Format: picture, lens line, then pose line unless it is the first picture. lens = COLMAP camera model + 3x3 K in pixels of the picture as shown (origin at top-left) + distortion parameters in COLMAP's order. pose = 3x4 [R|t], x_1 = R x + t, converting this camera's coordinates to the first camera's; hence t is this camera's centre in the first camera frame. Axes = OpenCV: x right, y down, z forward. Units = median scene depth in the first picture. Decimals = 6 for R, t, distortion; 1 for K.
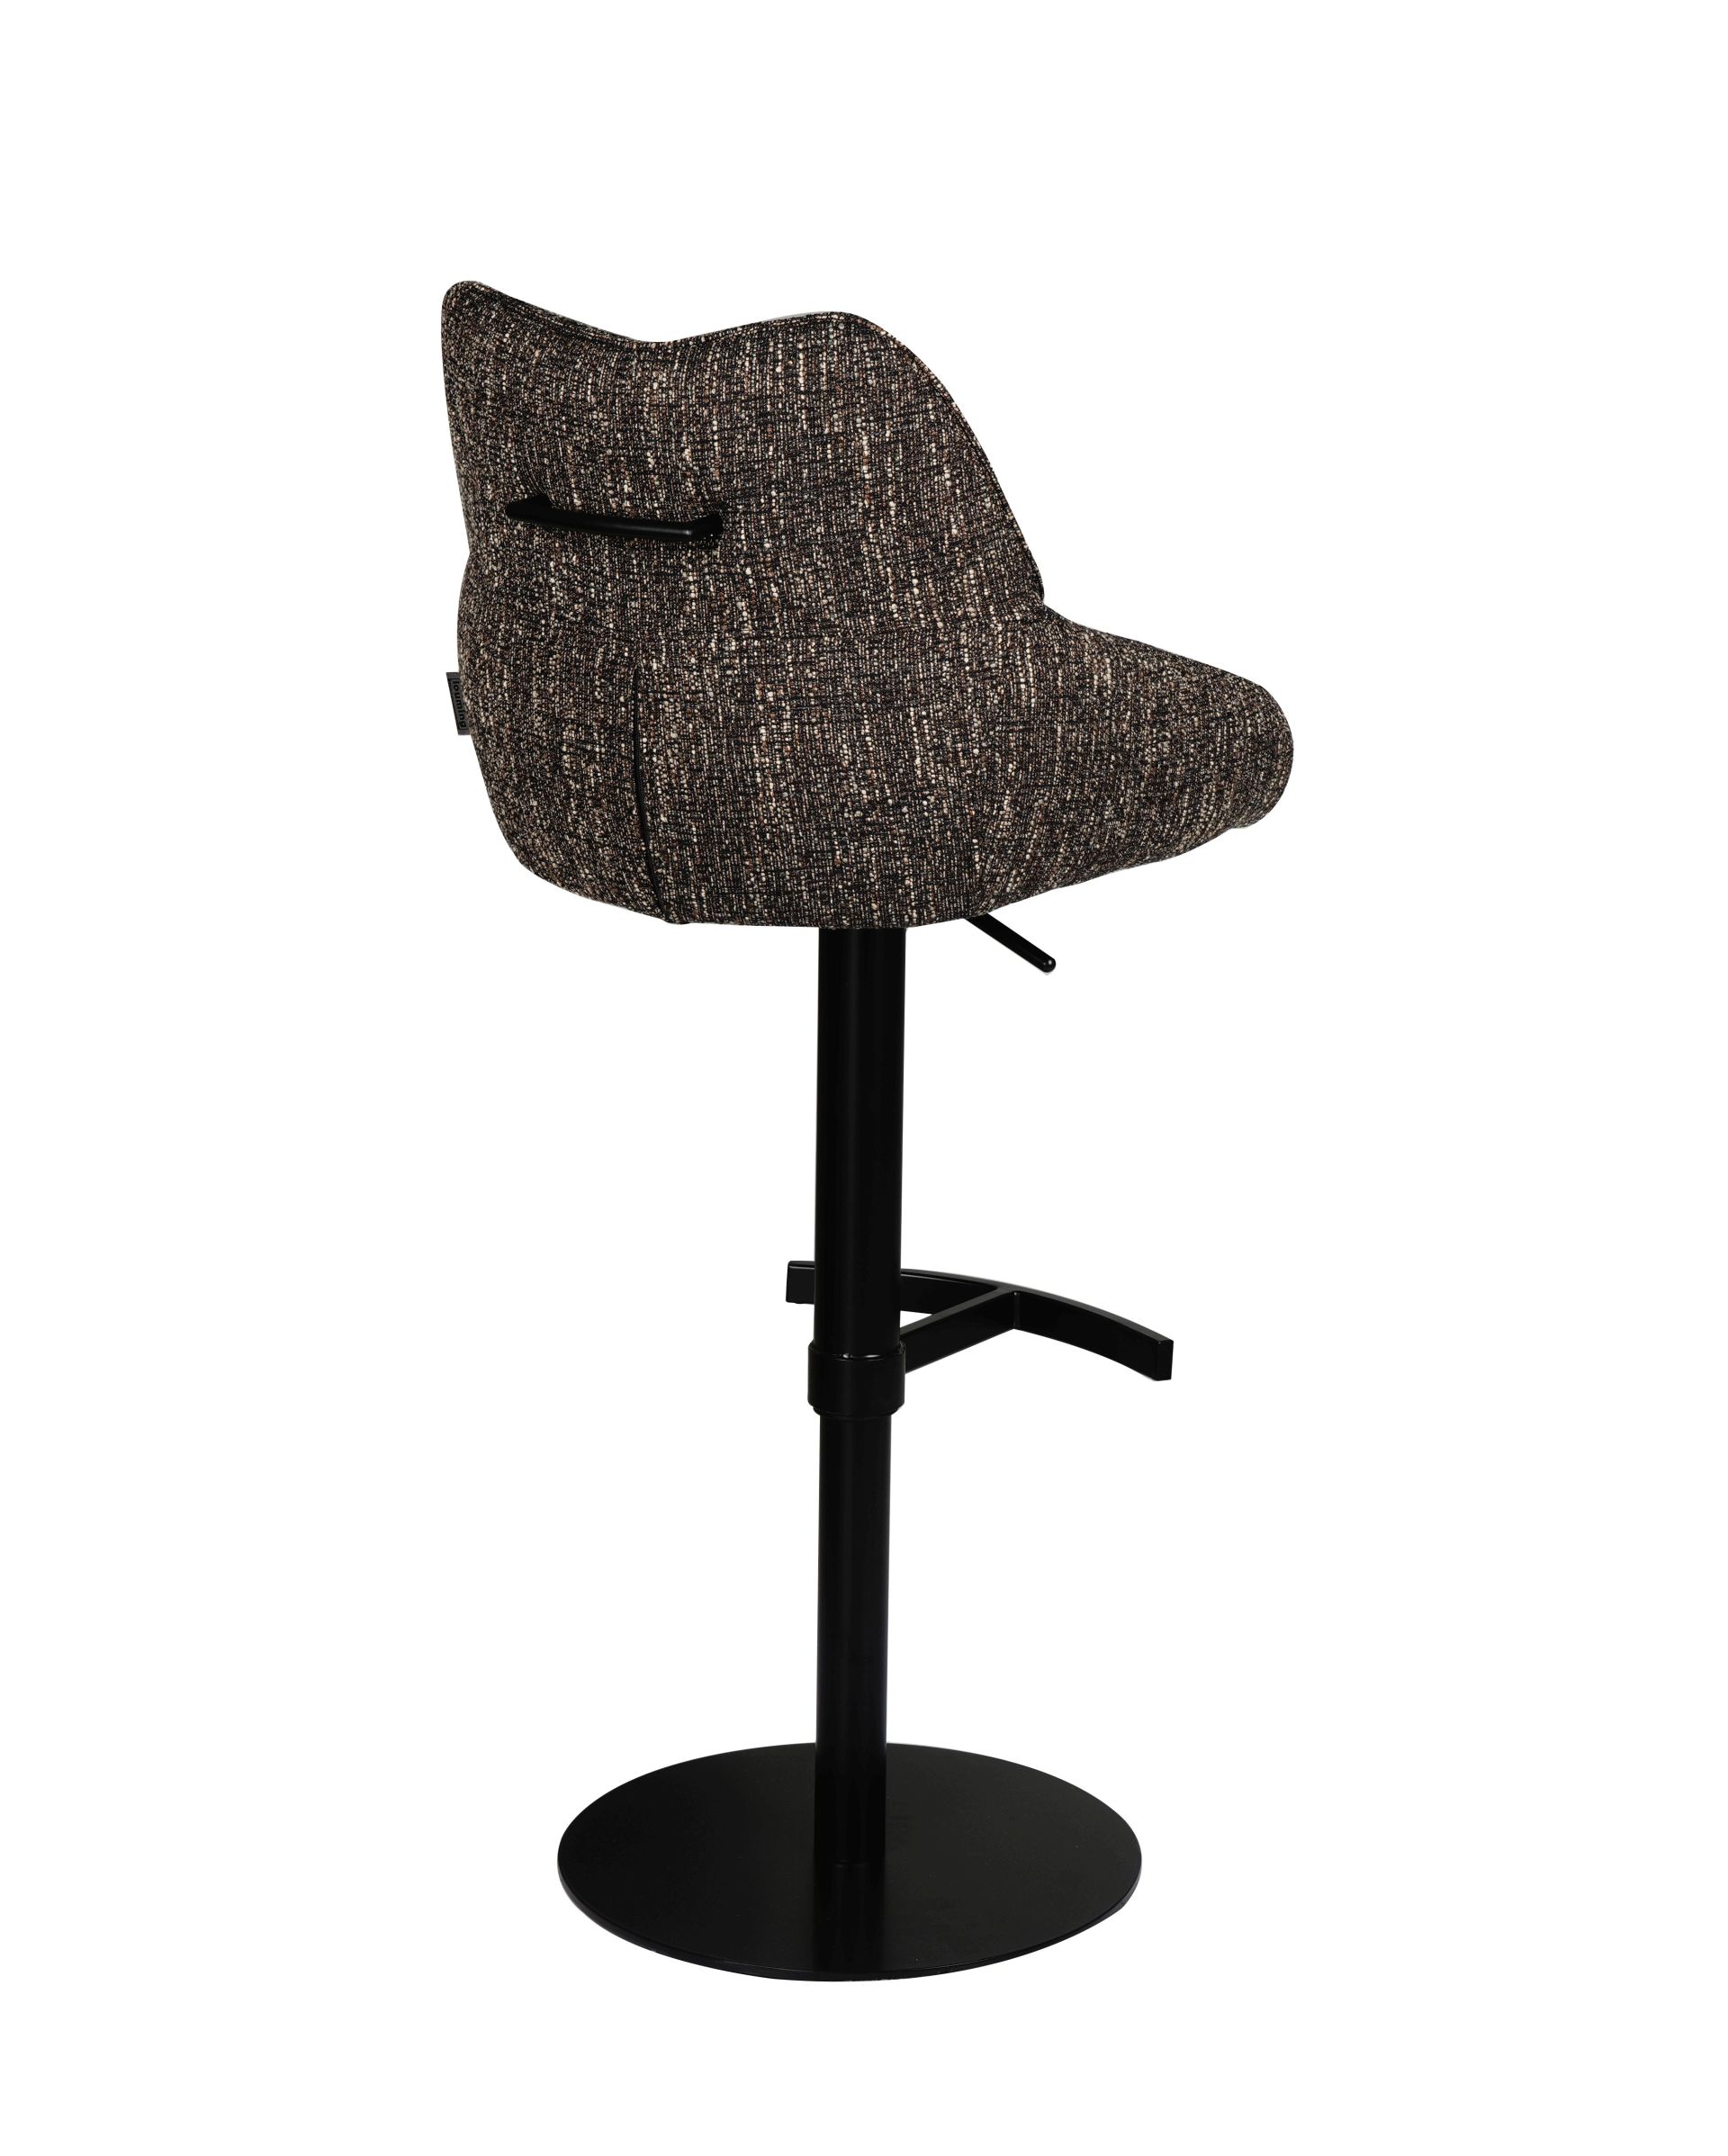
lens RADIAL K [[4868.7, 0, 864.0], [0, 4868.7, 1078.0], [0, 0, 1]] dist [-0.023985, 0.176563]
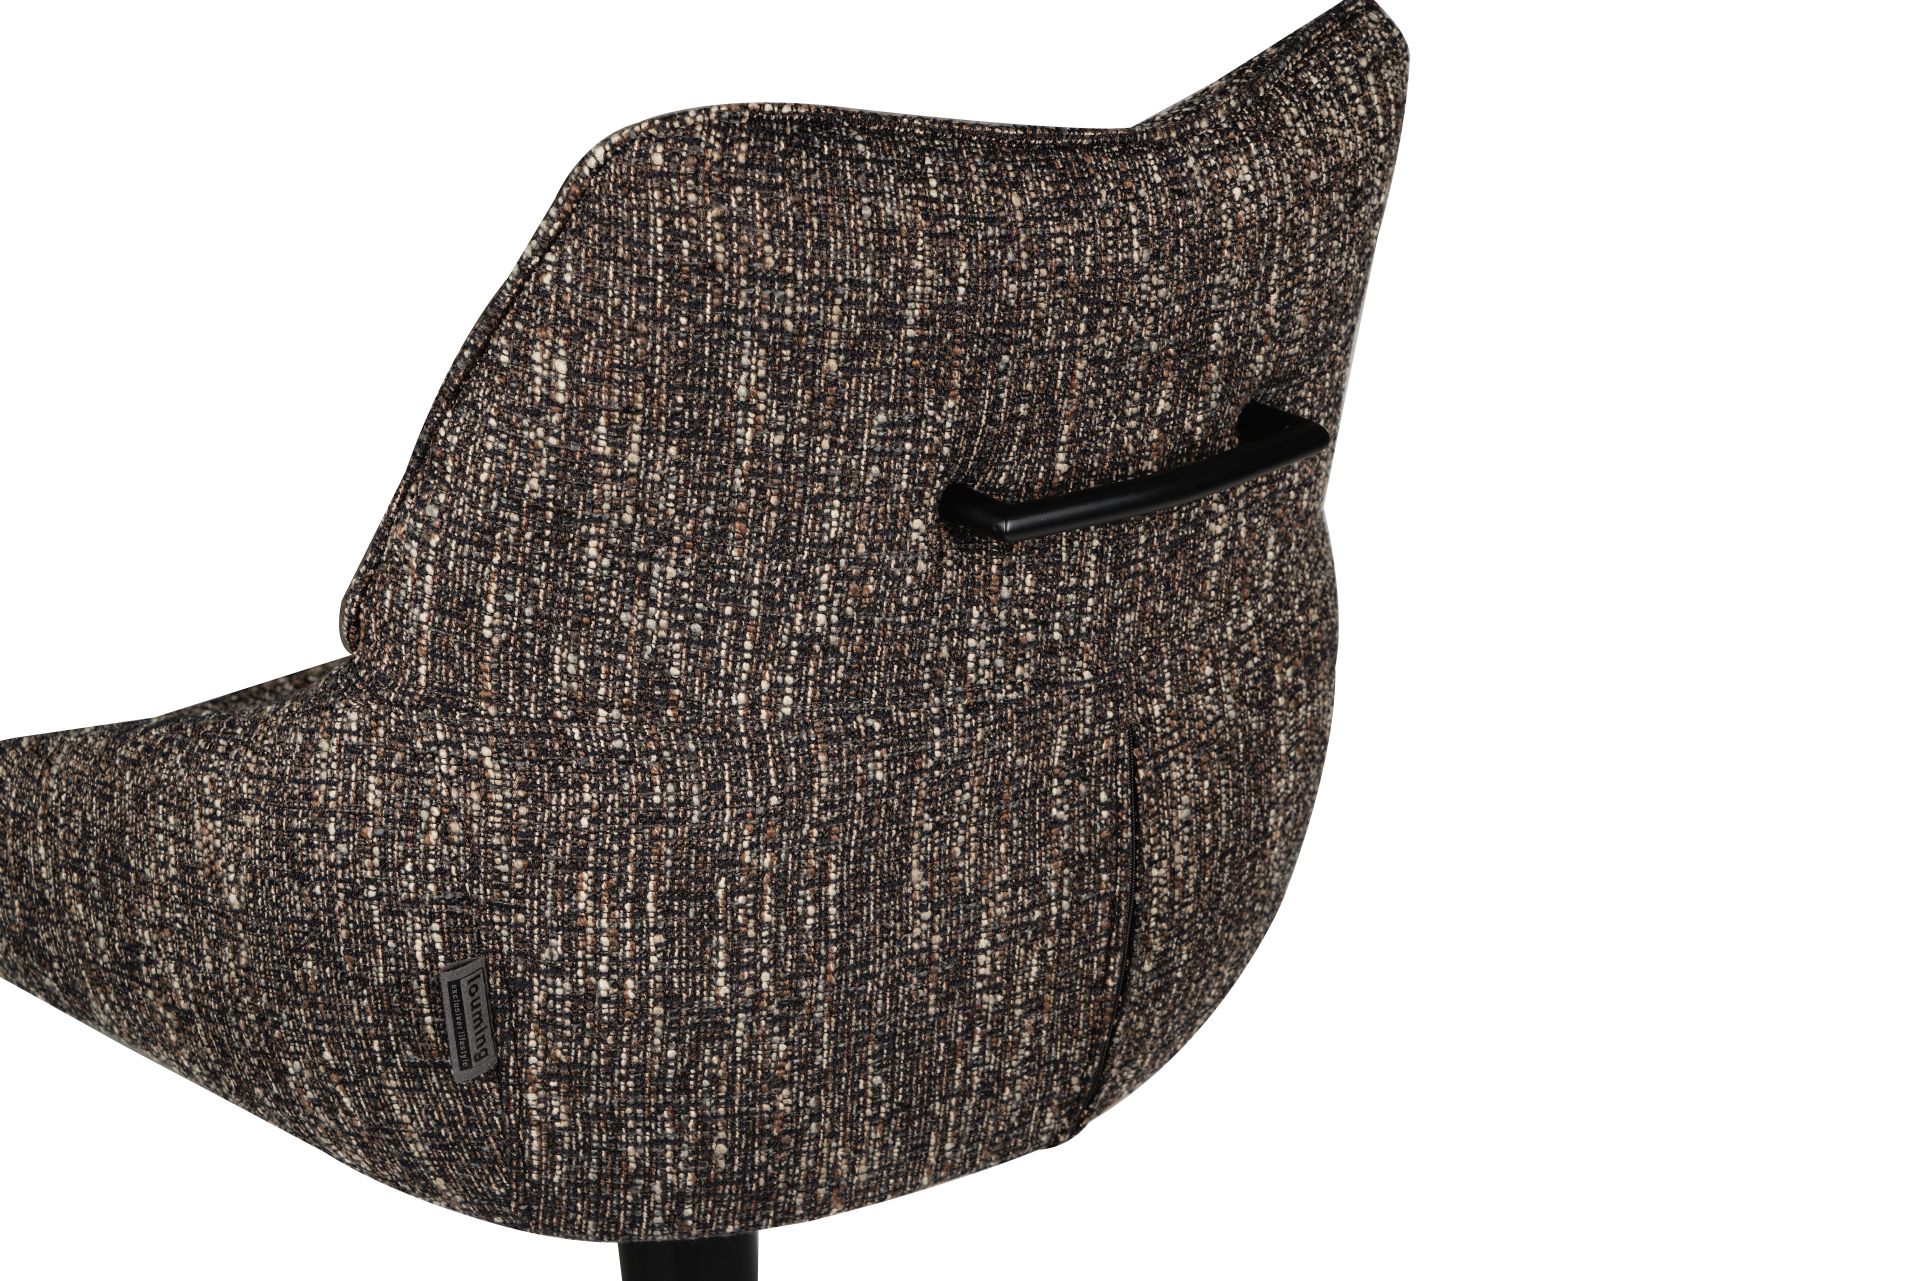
lens RADIAL K [[3232.5, 0, 960.0], [0, 3232.5, 640.5], [0, 0, 1]] dist [0.000362, -0.002909]
pose [[0.181976, -0.330270, 0.926178, -0.383382], [0.274802, 0.921457, 0.274593, -0.199197], [-0.944123, 0.204547, 0.258442, 0.933864]]
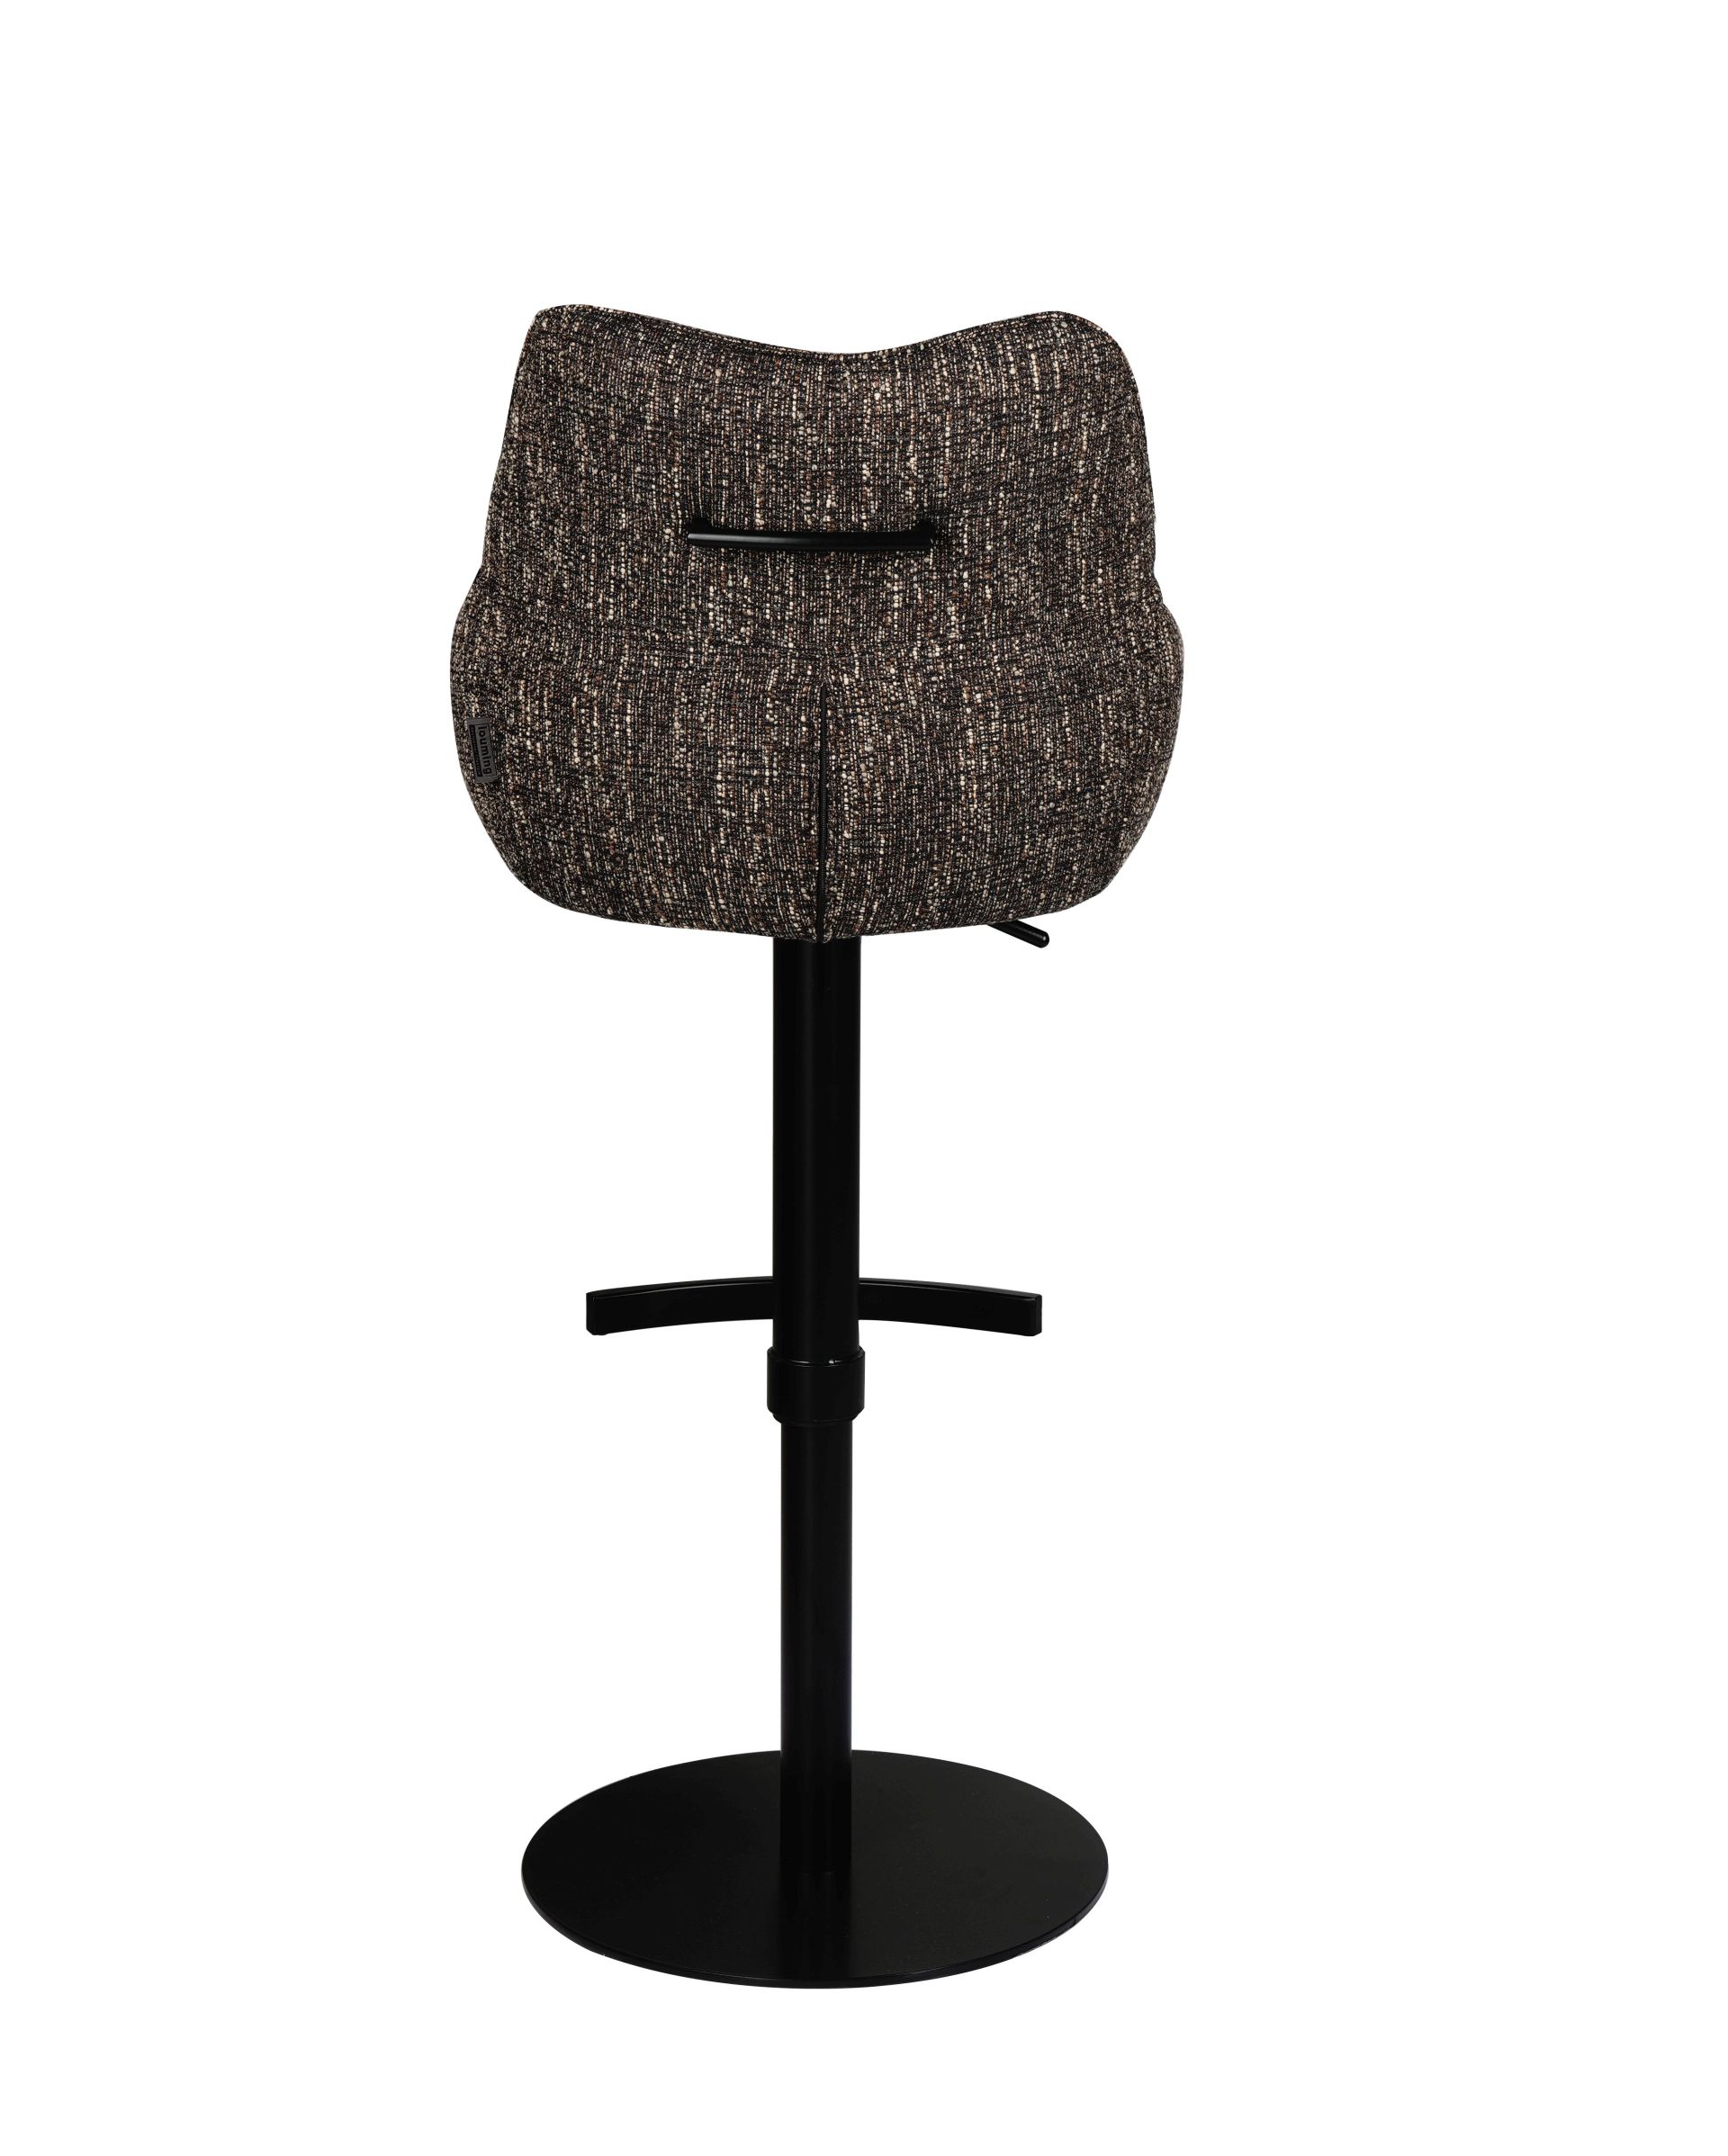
lens RADIAL K [[4868.7, 0, 864.0], [0, 4868.7, 1078.0], [0, 0, 1]] dist [-0.023985, 0.176563]
pose [[0.816893, -0.144501, 0.558395, -0.608063], [0.141427, 0.988737, 0.048967, -0.053360], [-0.559181, 0.038971, 0.828129, 0.185601]]
